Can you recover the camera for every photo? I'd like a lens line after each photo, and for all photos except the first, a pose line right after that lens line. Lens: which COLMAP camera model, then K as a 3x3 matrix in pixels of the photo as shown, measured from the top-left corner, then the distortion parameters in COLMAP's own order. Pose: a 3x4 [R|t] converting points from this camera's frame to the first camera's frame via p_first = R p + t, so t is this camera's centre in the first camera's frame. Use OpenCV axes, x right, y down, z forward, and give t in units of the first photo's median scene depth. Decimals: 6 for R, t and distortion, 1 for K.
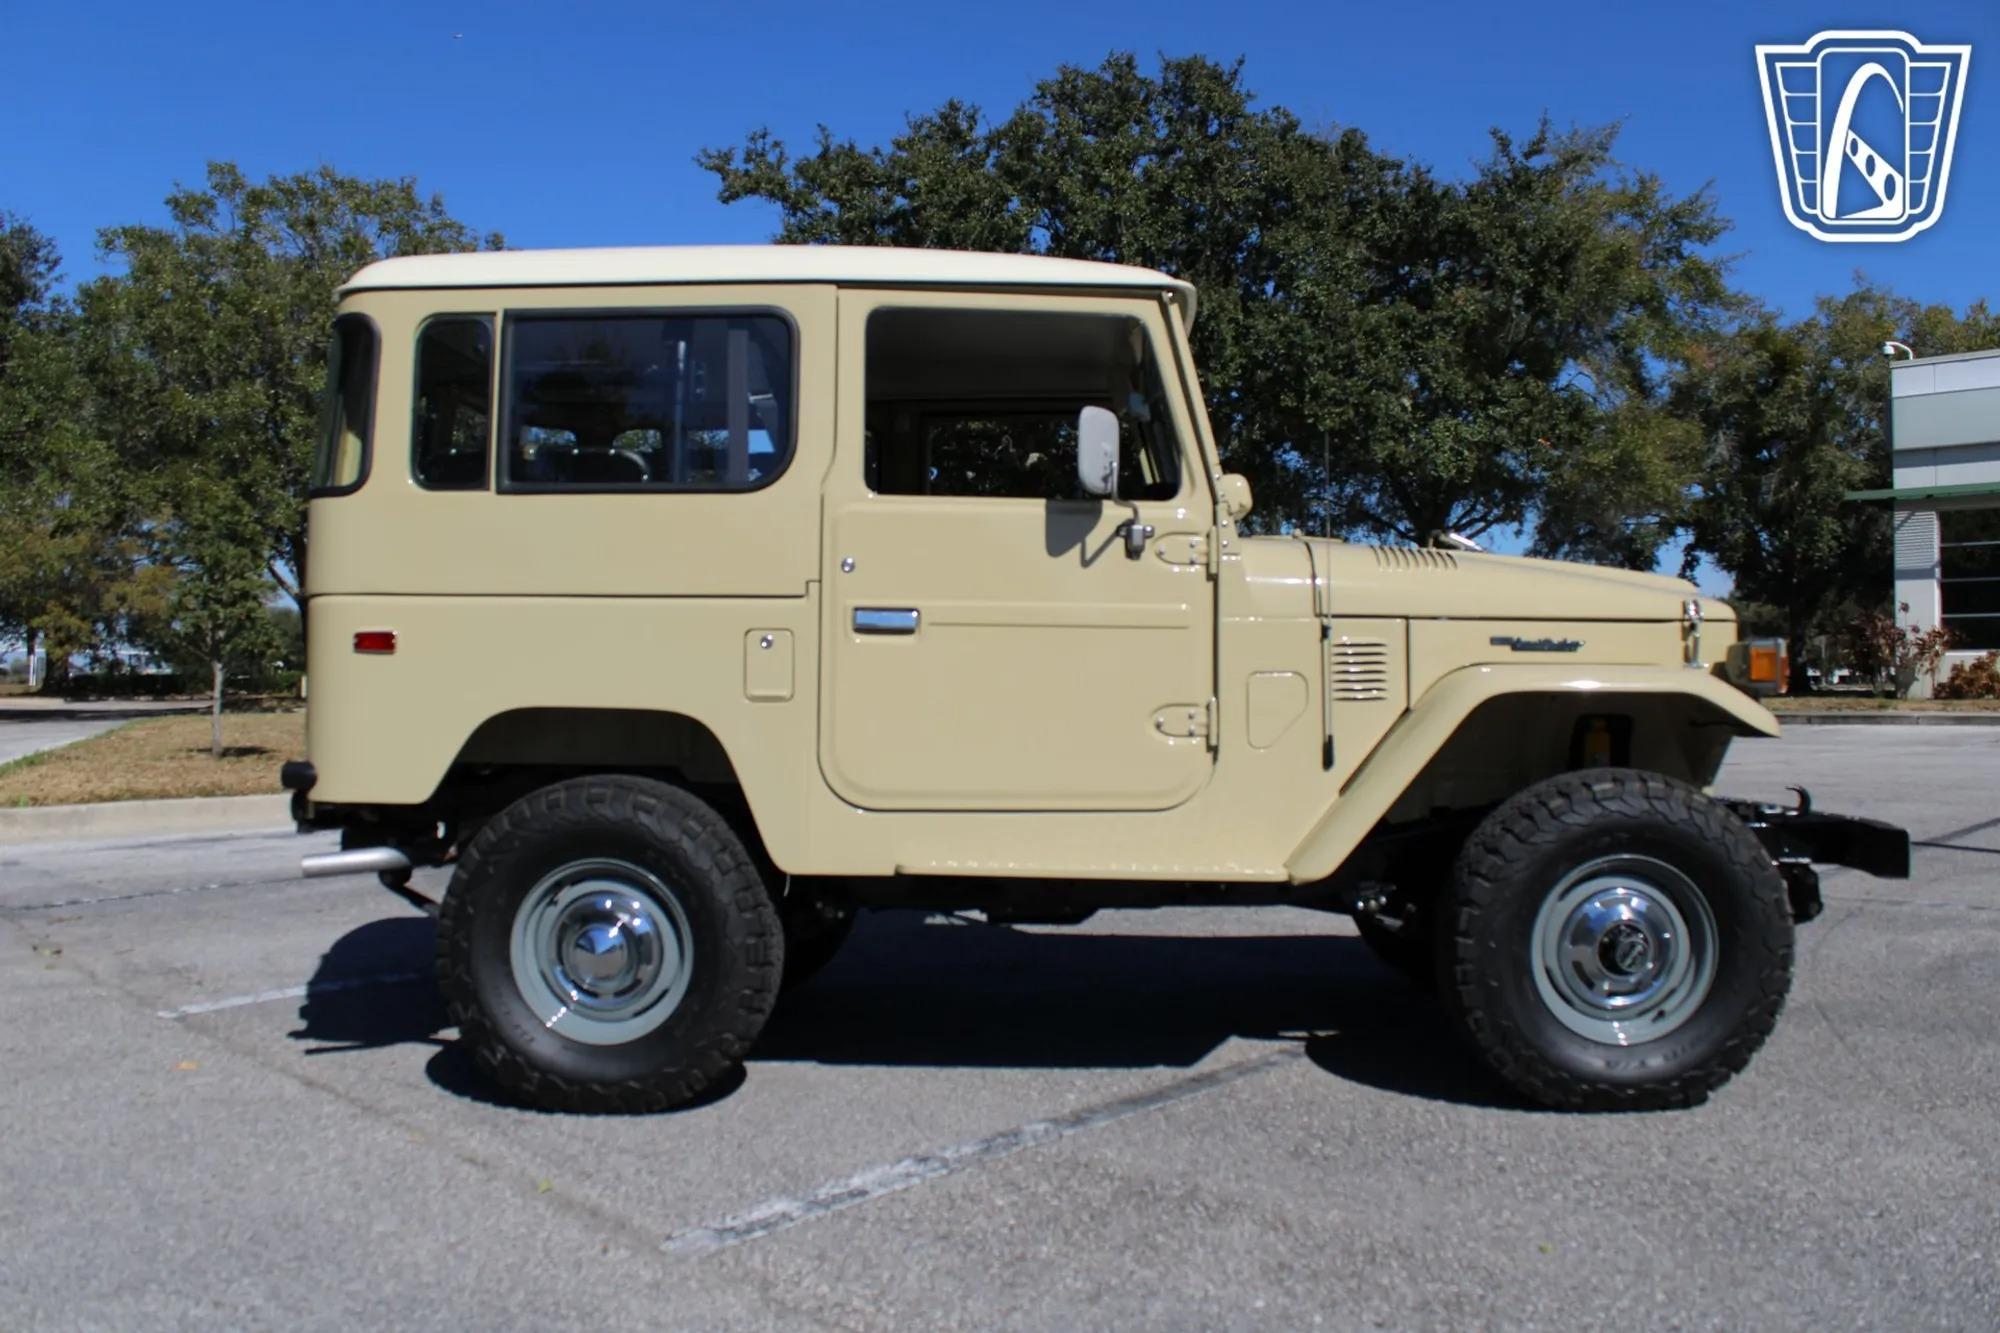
lens RADIAL K [[1679.7, 0, 992.7], [0, 1679.7, 683.1], [0, 0, 1]] dist [-0.153038, 0.133062]
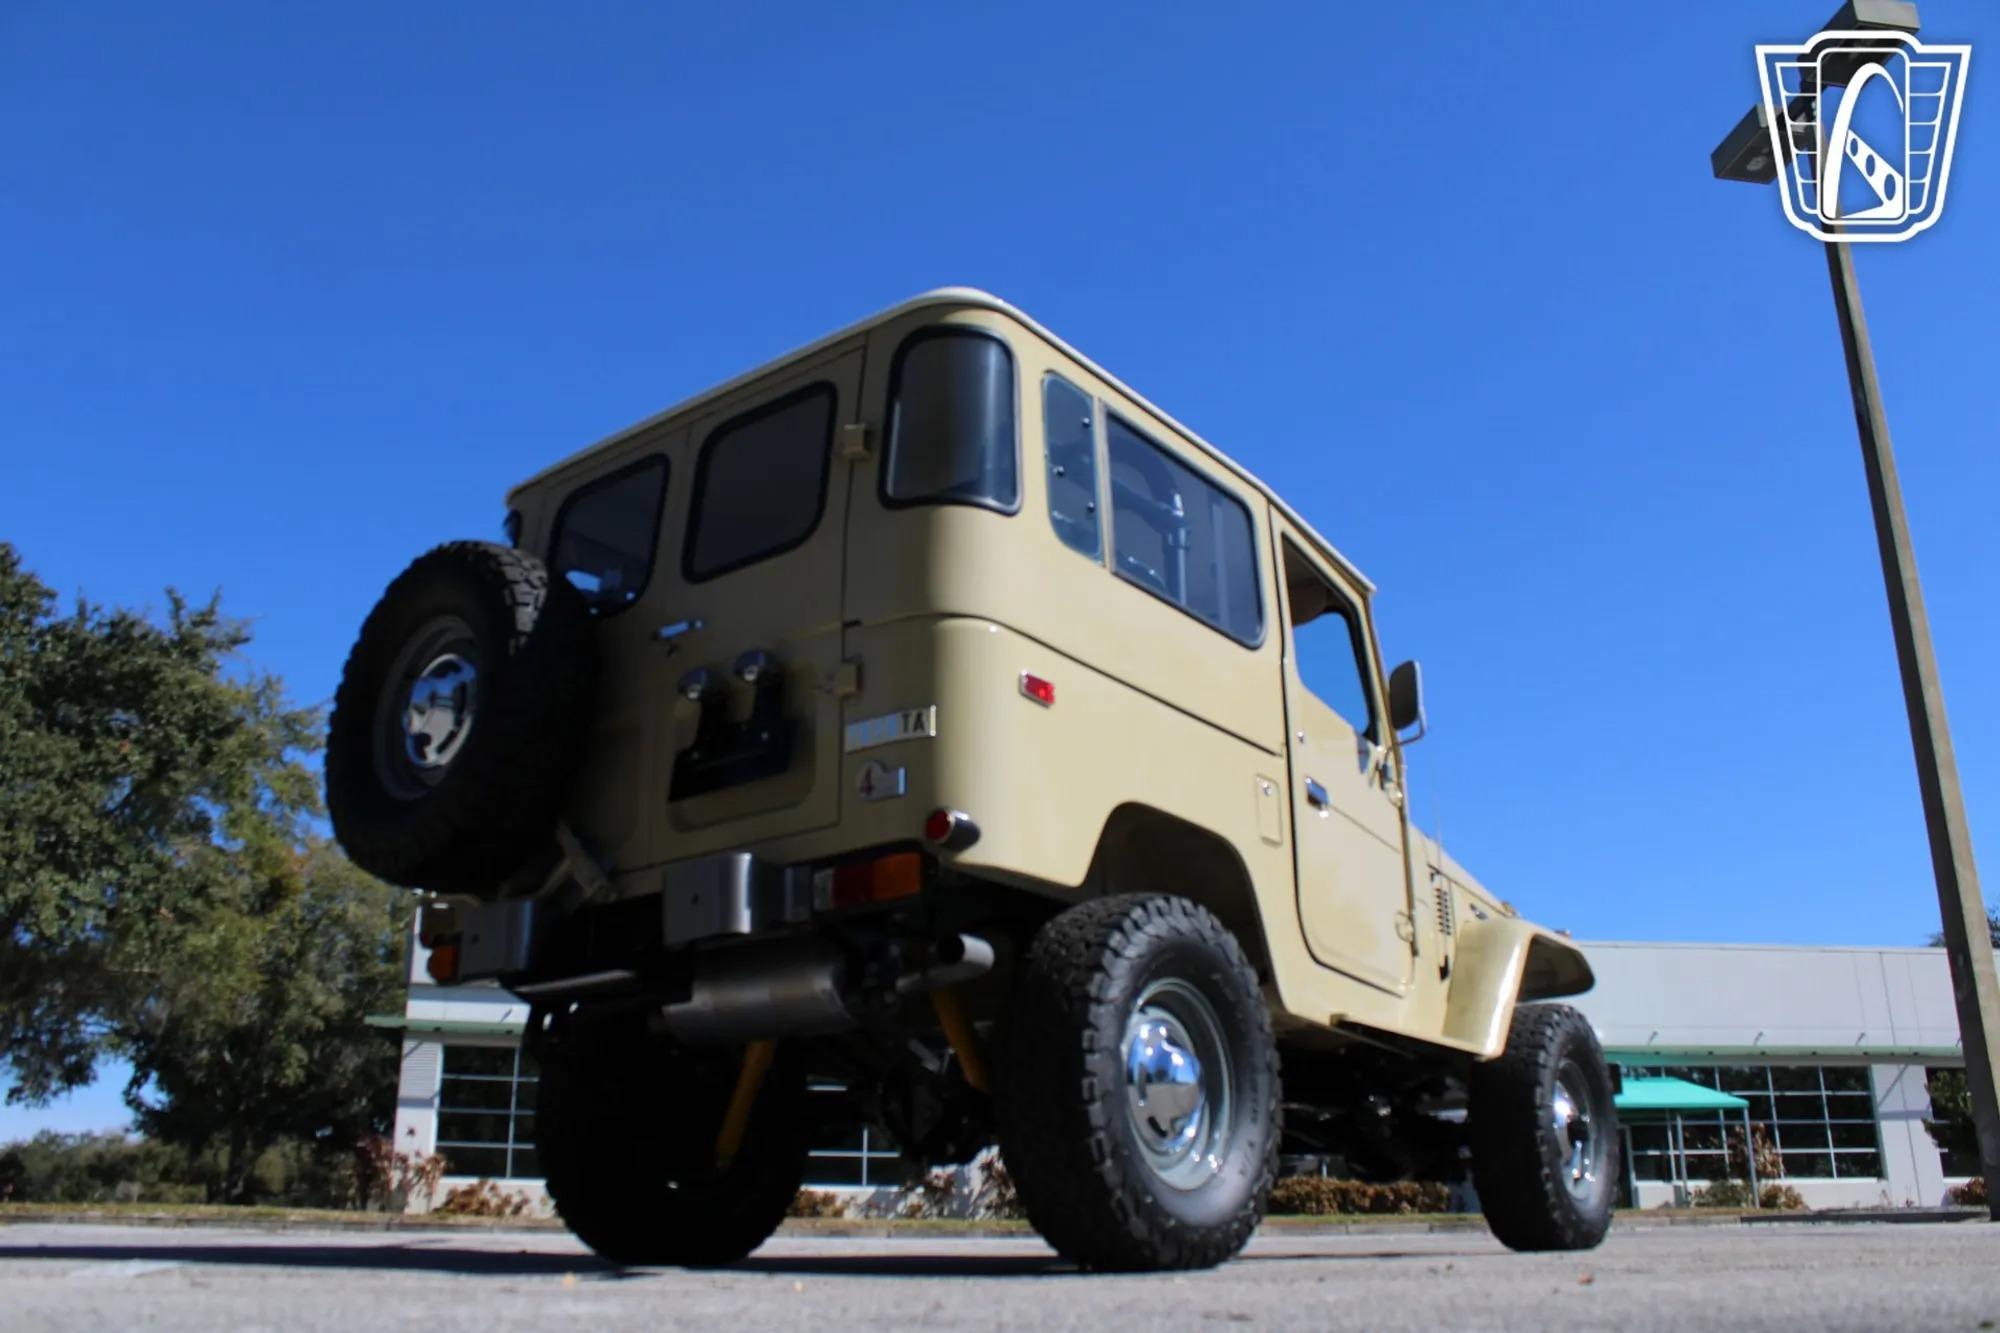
lens RADIAL K [[1628.4, 0, 1067.7], [0, 1628.4, 707.0], [0, 0, 1]] dist [0.000022, -0.239954]
pose [[0.563620, 0.257894, 0.784744, -0.987956], [0.003327, 0.949297, -0.314362, 0.238313], [-0.826027, 0.179792, 0.534185, 0.529490]]
